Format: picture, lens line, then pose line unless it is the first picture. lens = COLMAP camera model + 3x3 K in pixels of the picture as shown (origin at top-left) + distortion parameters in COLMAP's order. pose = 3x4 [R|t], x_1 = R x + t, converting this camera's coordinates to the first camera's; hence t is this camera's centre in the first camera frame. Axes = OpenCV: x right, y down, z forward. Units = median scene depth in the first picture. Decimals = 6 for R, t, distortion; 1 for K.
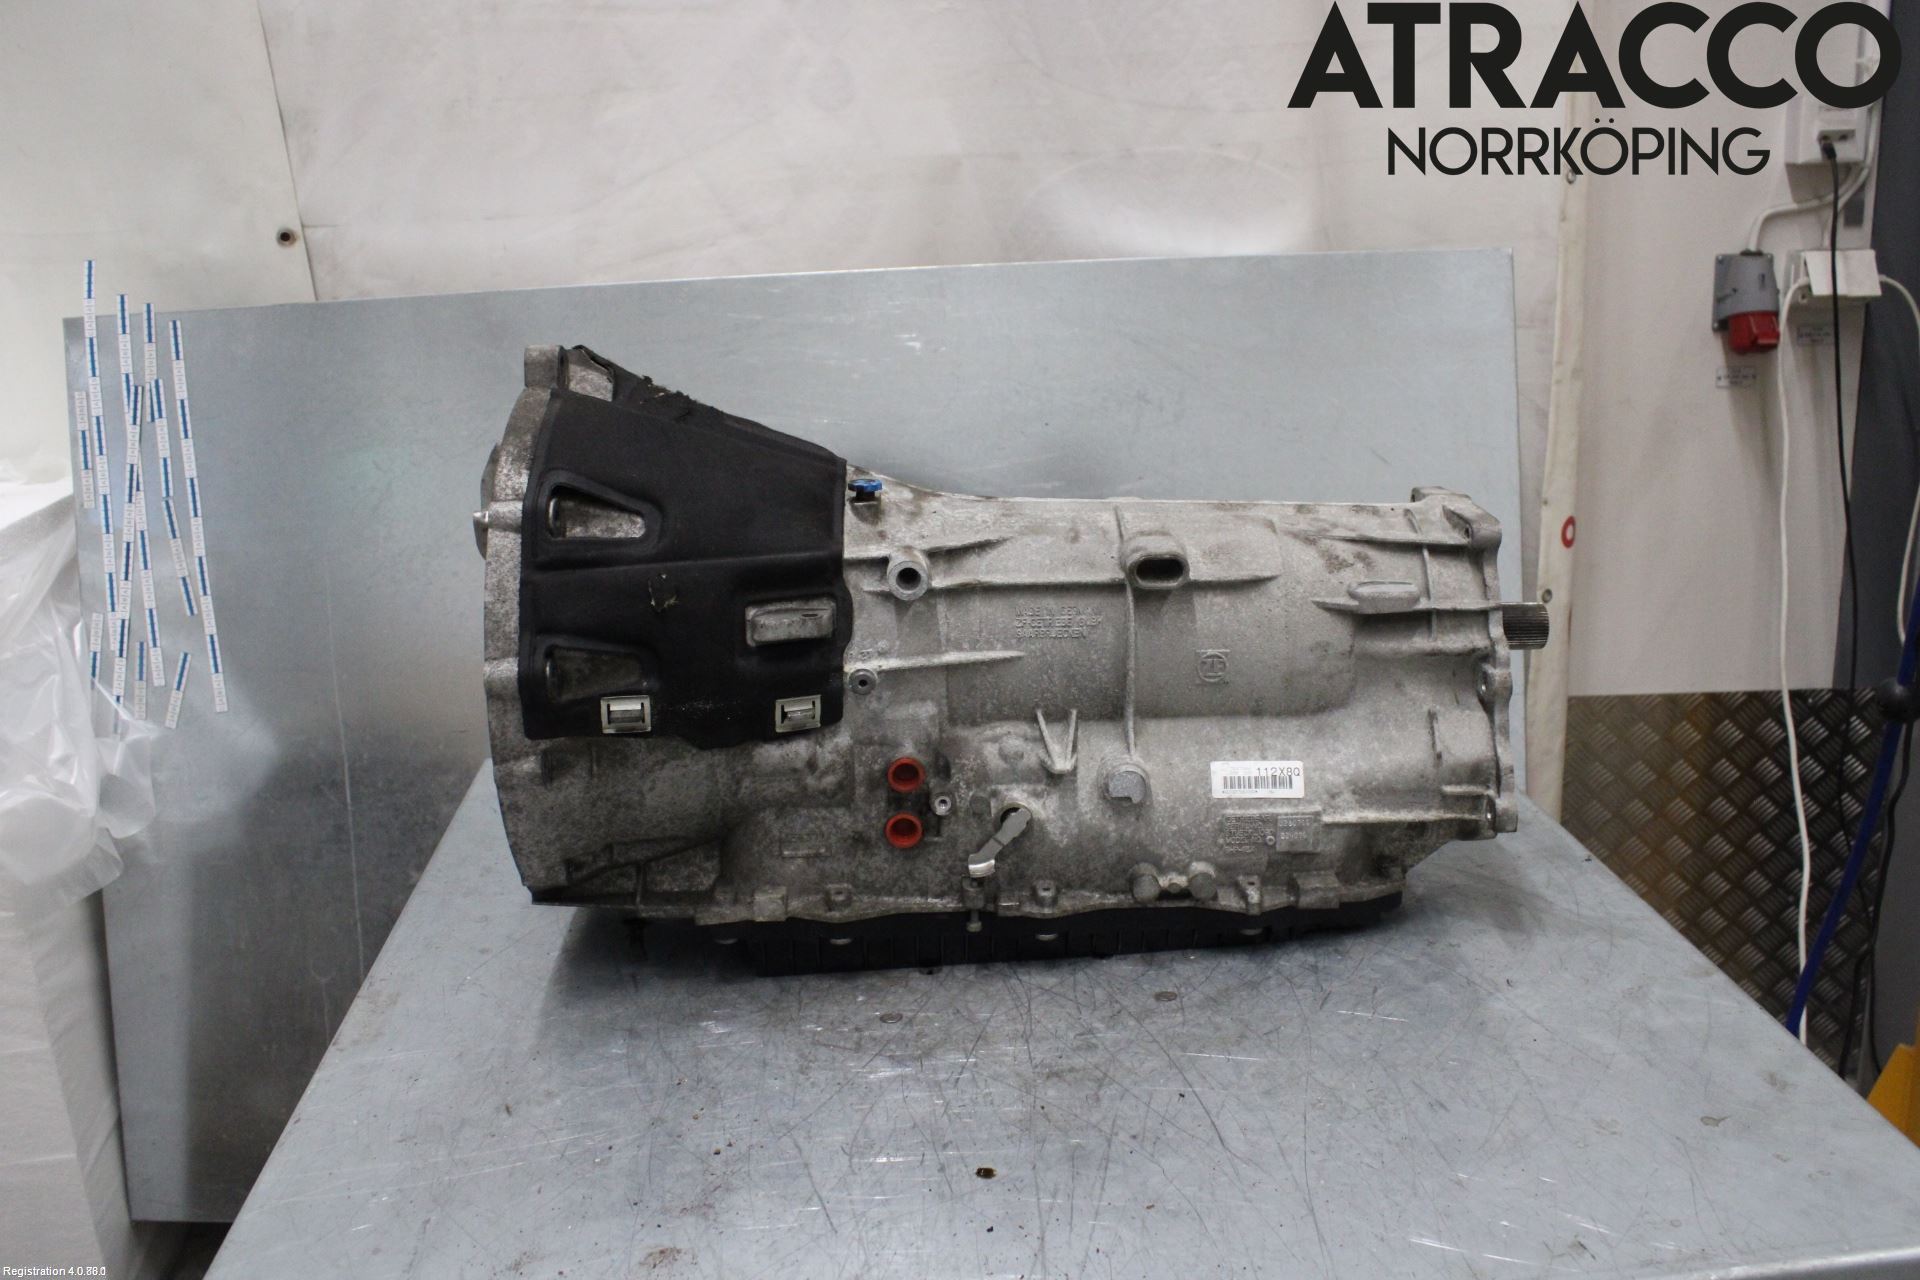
lens RADIAL K [[1672.6, 0, 960.0], [0, 1672.6, 640.0], [0, 0, 1]] dist [-0.173382, 0.156707]
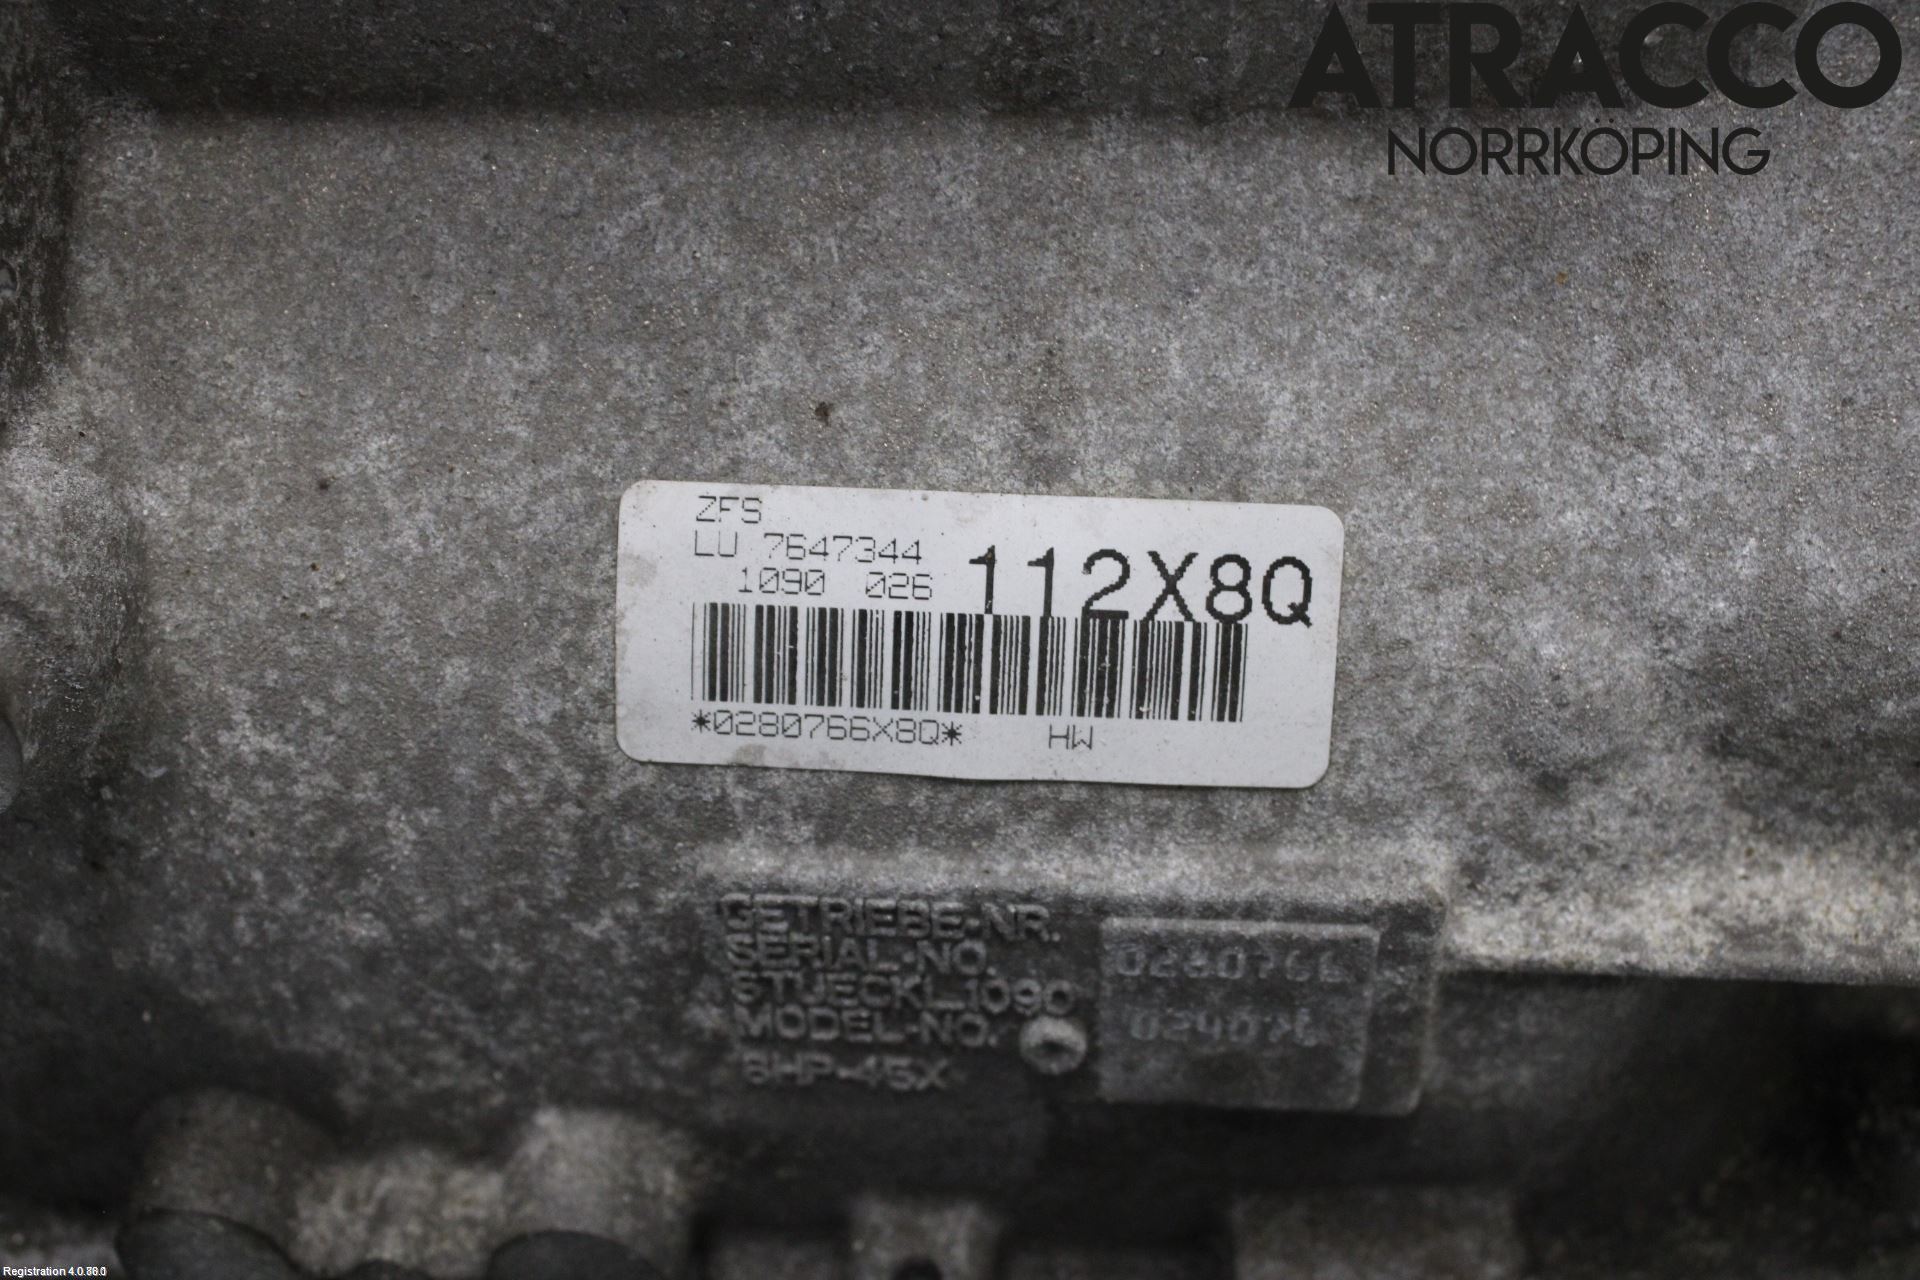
lens RADIAL K [[2557.3, 0, 960.0], [0, 2557.3, 640.0], [0, 0, 1]] dist [-0.007422, -0.008022]
pose [[0.995276, 0.054263, -0.080507, 0.205097], [-0.013863, 0.900160, 0.435339, -0.003978], [0.096092, -0.432167, 0.896660, 0.864719]]
